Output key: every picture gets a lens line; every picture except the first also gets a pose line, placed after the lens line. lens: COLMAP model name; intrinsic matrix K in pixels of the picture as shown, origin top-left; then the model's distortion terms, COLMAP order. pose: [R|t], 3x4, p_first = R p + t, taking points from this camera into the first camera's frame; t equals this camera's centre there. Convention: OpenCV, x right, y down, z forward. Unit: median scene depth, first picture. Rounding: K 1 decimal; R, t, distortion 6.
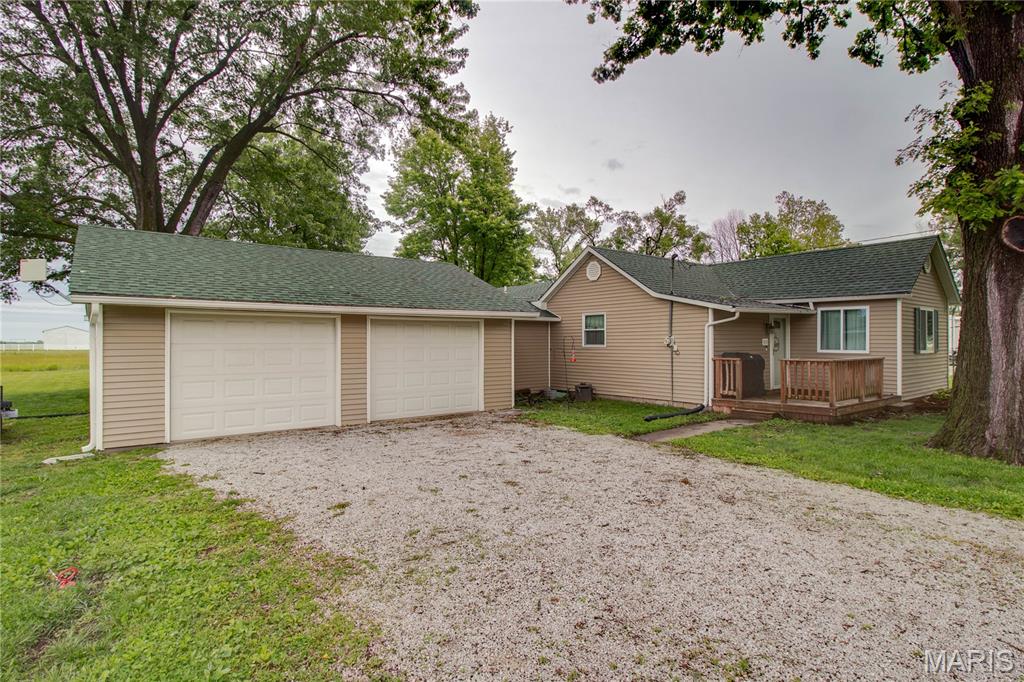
lens RADIAL K [[519.4, 0, 514.4], [0, 519.4, 336.1], [0, 0, 1]] dist [-0.001463, -0.000268]
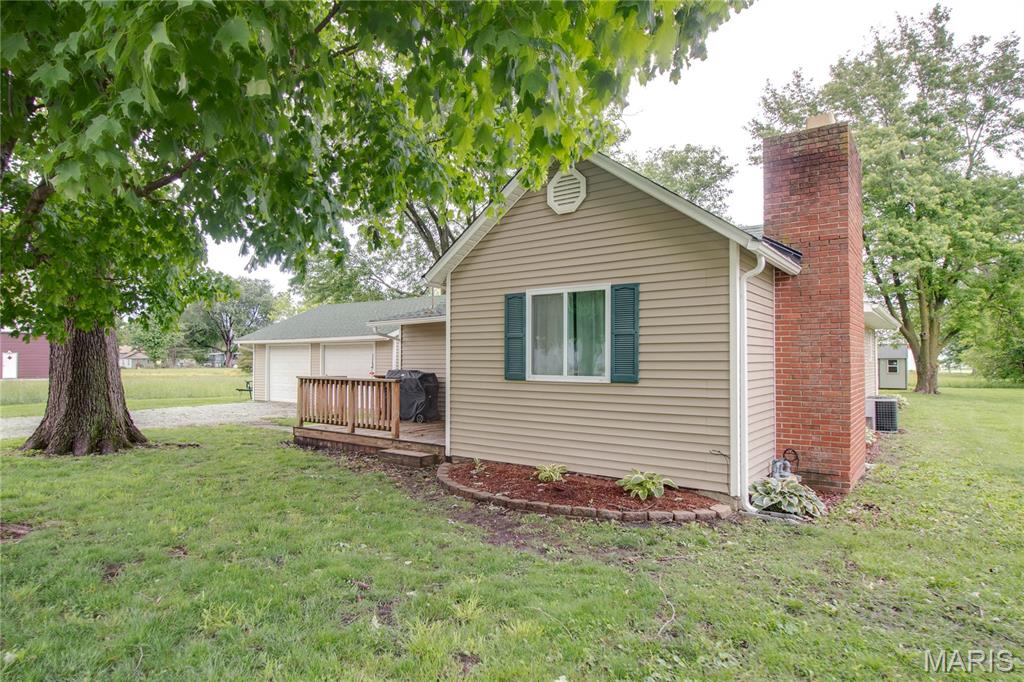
lens RADIAL K [[578.7, 0, 508.7], [0, 578.7, 348.9], [0, 0, 1]] dist [-0.019013, 0.001434]
pose [[0.278588, -0.015503, -0.960286, 1.179701], [0.010489, 0.999859, -0.013099, 0.007710], [0.960353, -0.006423, 0.278711, 0.723748]]
